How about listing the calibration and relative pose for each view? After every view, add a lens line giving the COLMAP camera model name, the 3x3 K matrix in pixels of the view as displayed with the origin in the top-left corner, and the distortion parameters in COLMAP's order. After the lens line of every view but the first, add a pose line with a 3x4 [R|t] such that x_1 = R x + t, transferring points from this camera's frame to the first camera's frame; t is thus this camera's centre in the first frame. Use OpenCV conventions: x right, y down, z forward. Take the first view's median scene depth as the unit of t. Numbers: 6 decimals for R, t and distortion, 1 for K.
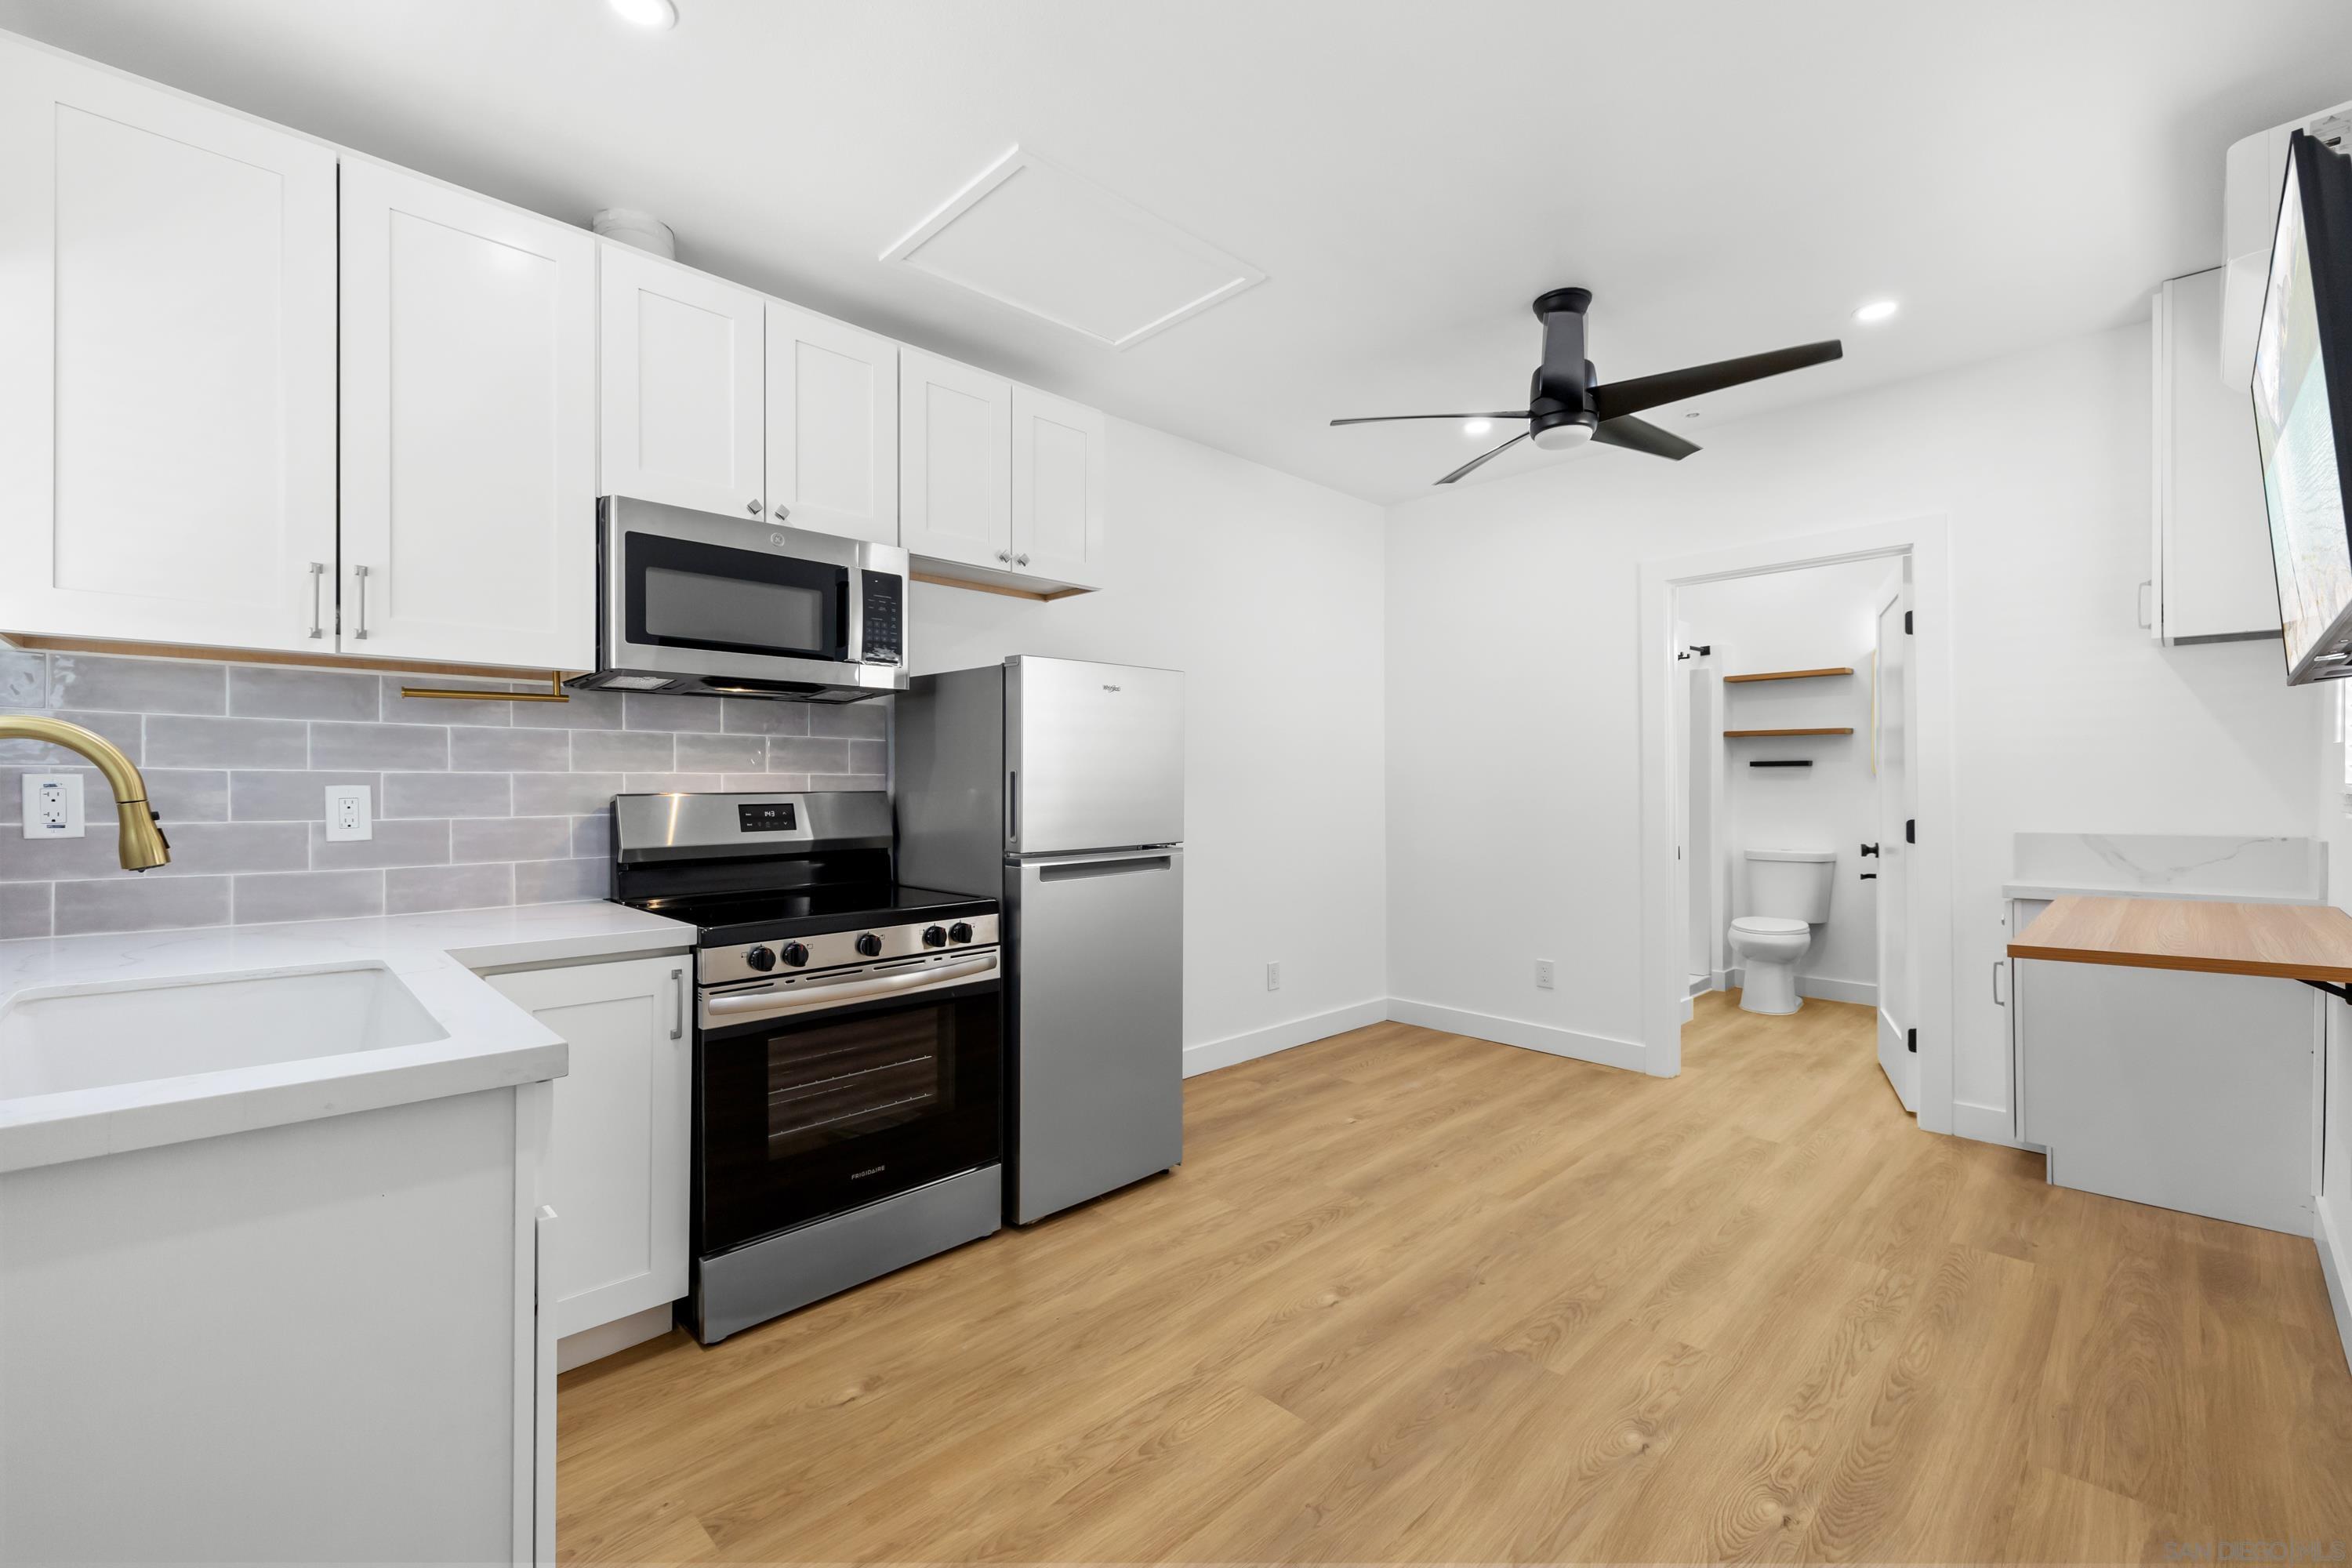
lens RADIAL K [[991.1, 0, 1174.0], [0, 991.1, 787.3], [0, 0, 1]] dist [-0.002108, 0.001495]
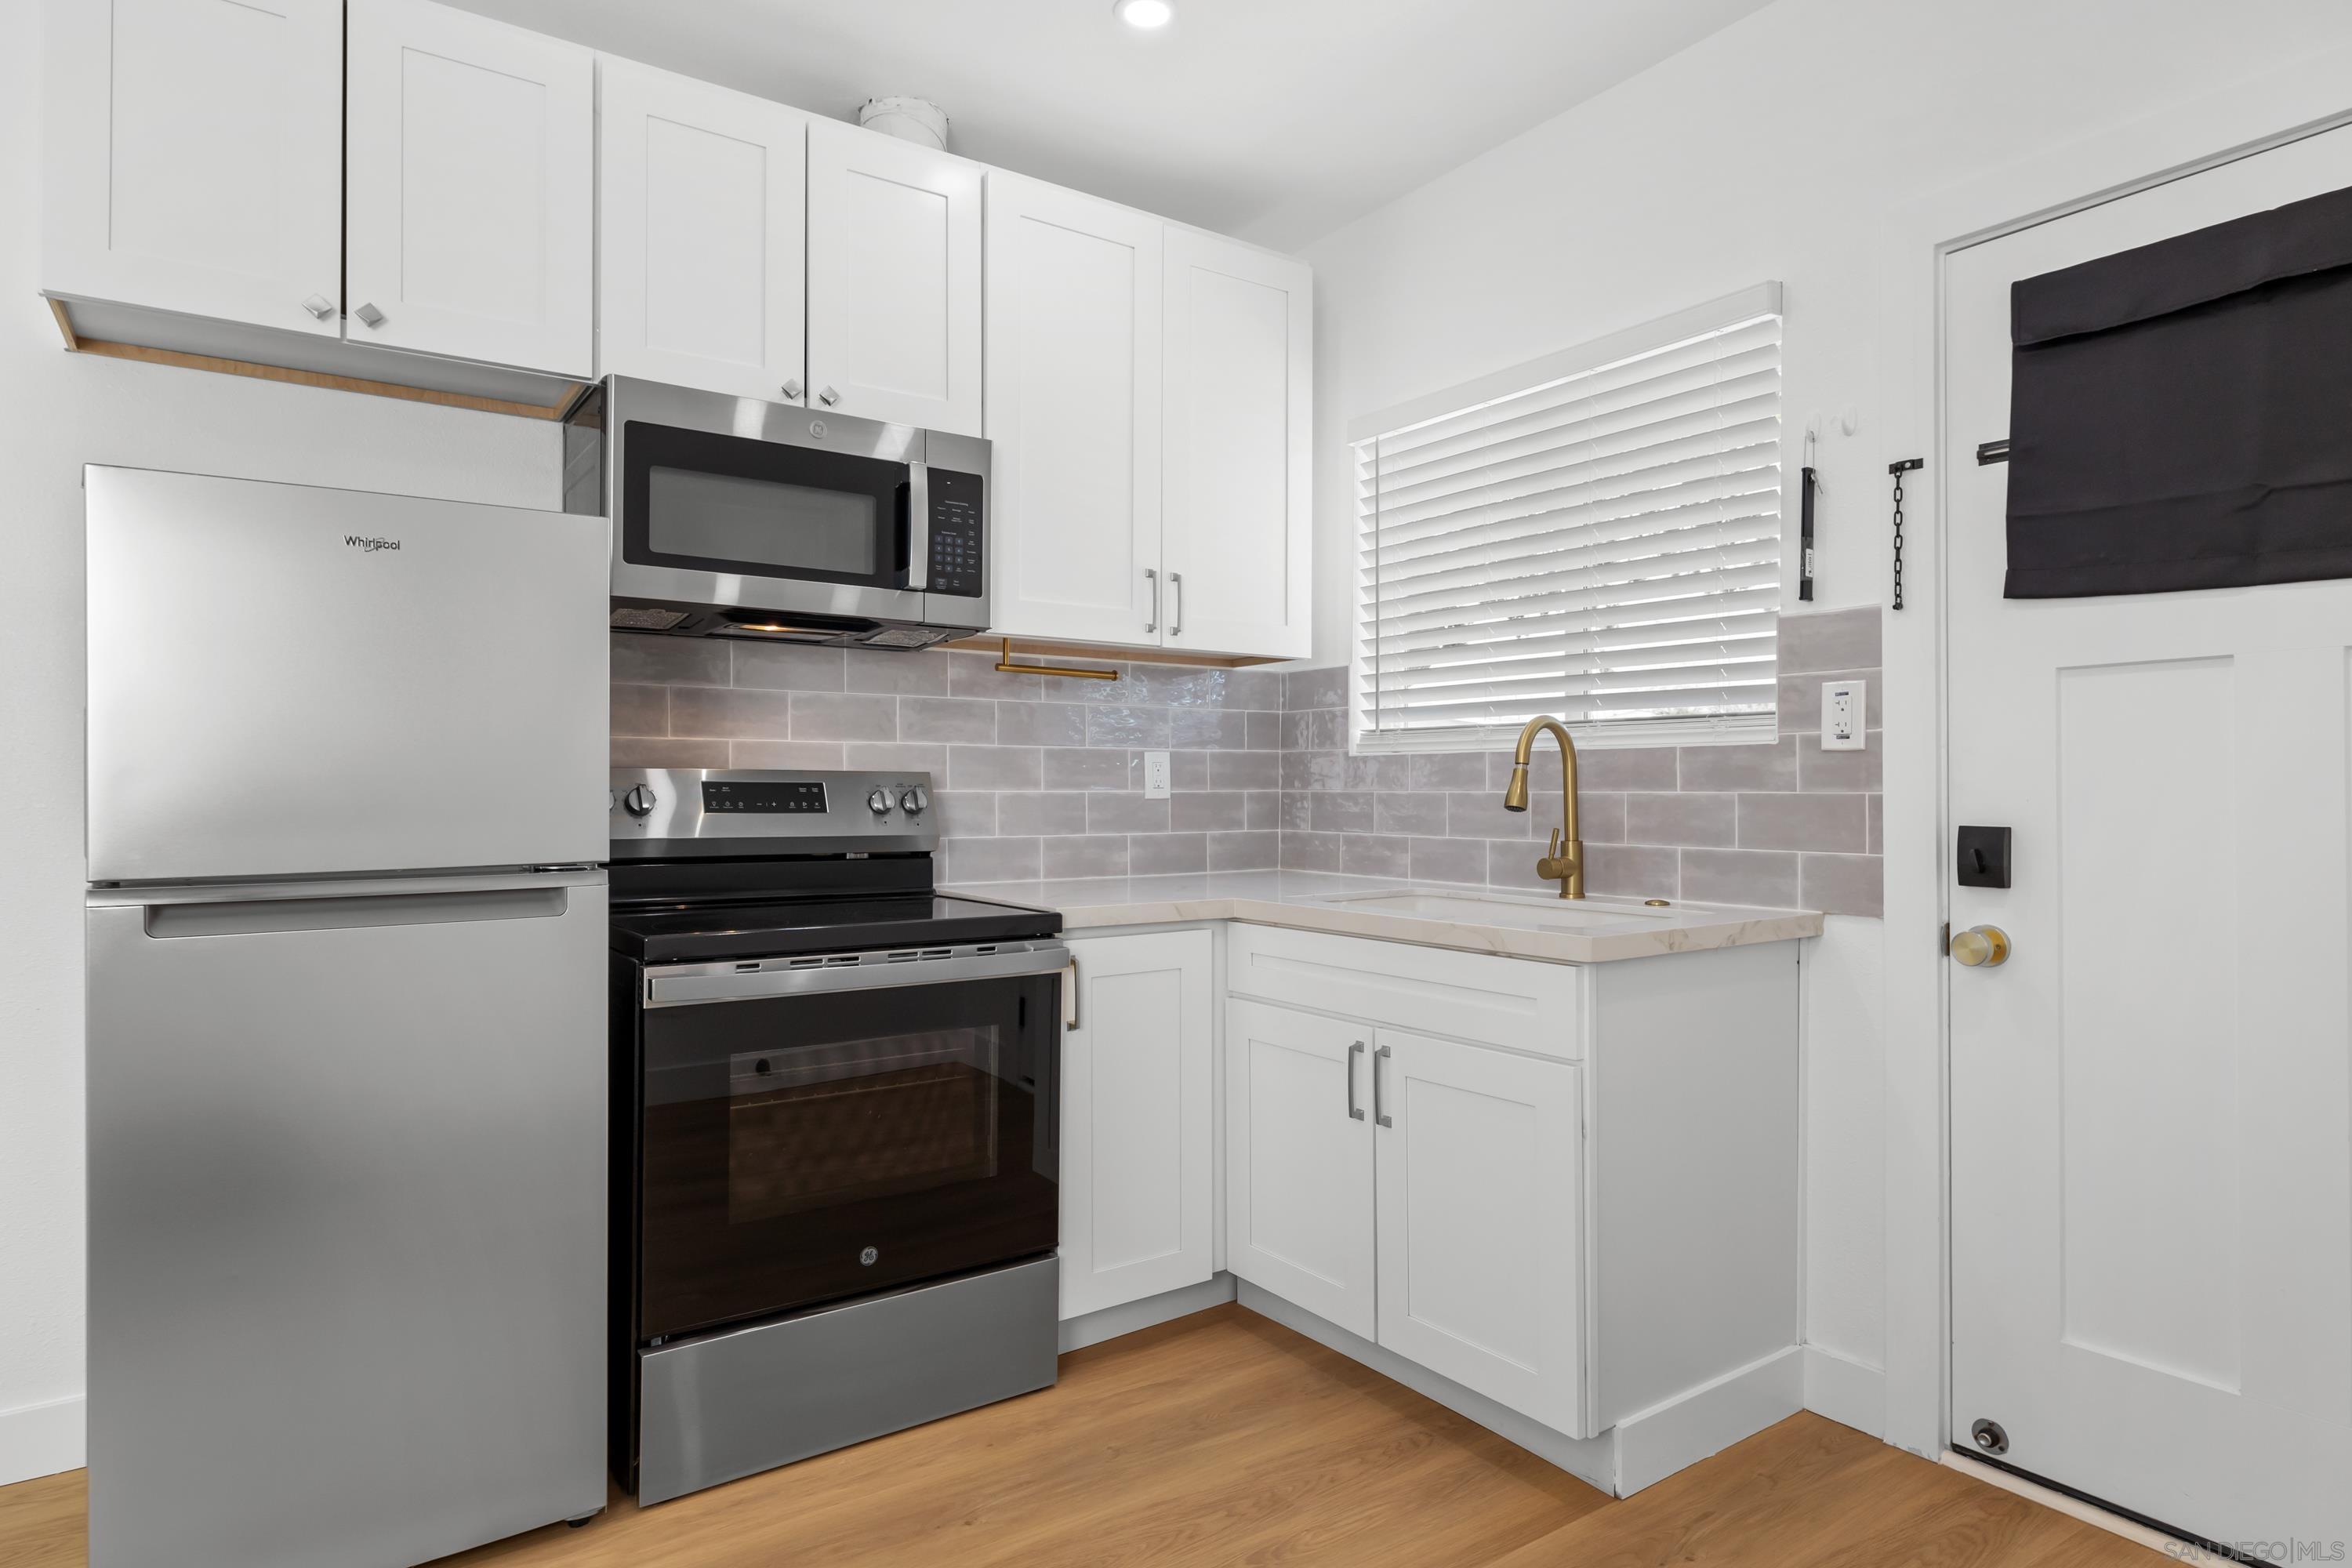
lens RADIAL K [[1327.5, 0, 1172.5], [0, 1327.5, 776.2], [0, 0, 1]] dist [0.004371, 0.000480]
pose [[0.985966, 0.008805, -0.166713, 0.036721], [-0.006833, 0.999900, 0.012399, 0.000412], [0.166805, -0.011085, 0.985928, 0.037662]]
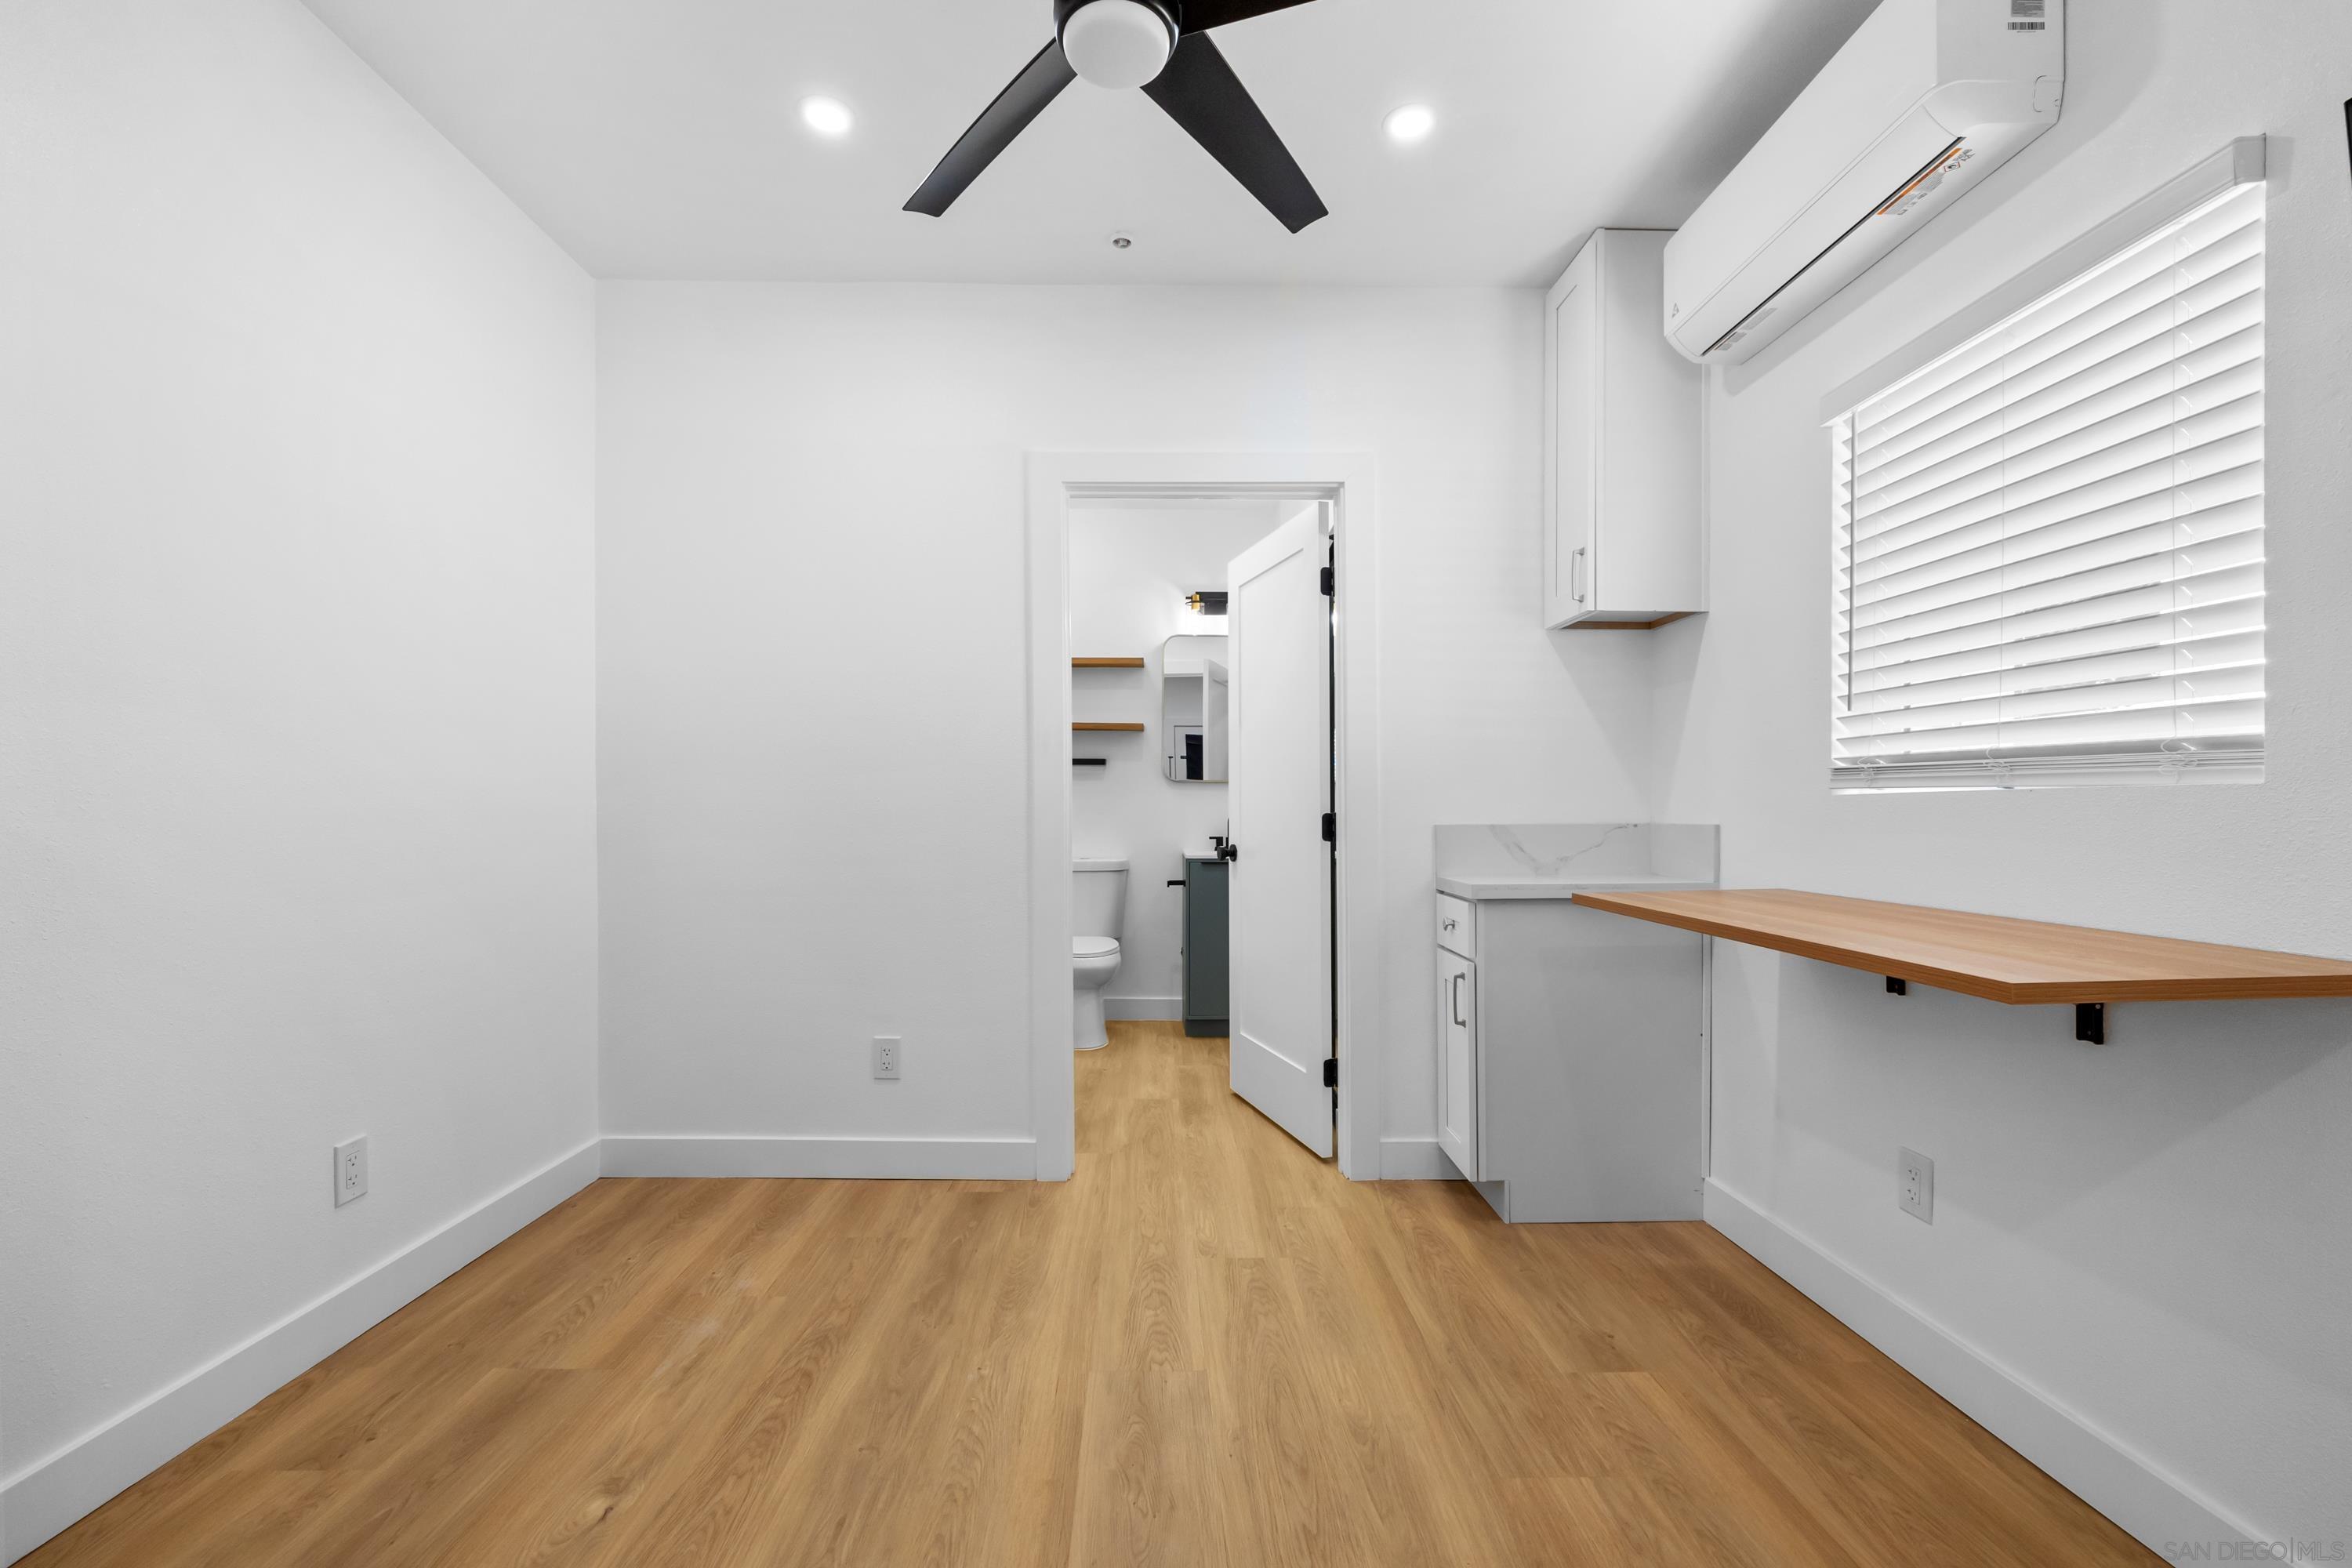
lens RADIAL K [[991.1, 0, 1166.1], [0, 991.1, 808.6], [0, 0, 1]] dist [-0.002108, 0.001495]
pose [[0.688634, 0.001303, 0.725108, 0.047142], [-0.002173, 0.999998, 0.000268, 0.039806], [-0.725105, -0.001760, 0.688636, 0.714254]]
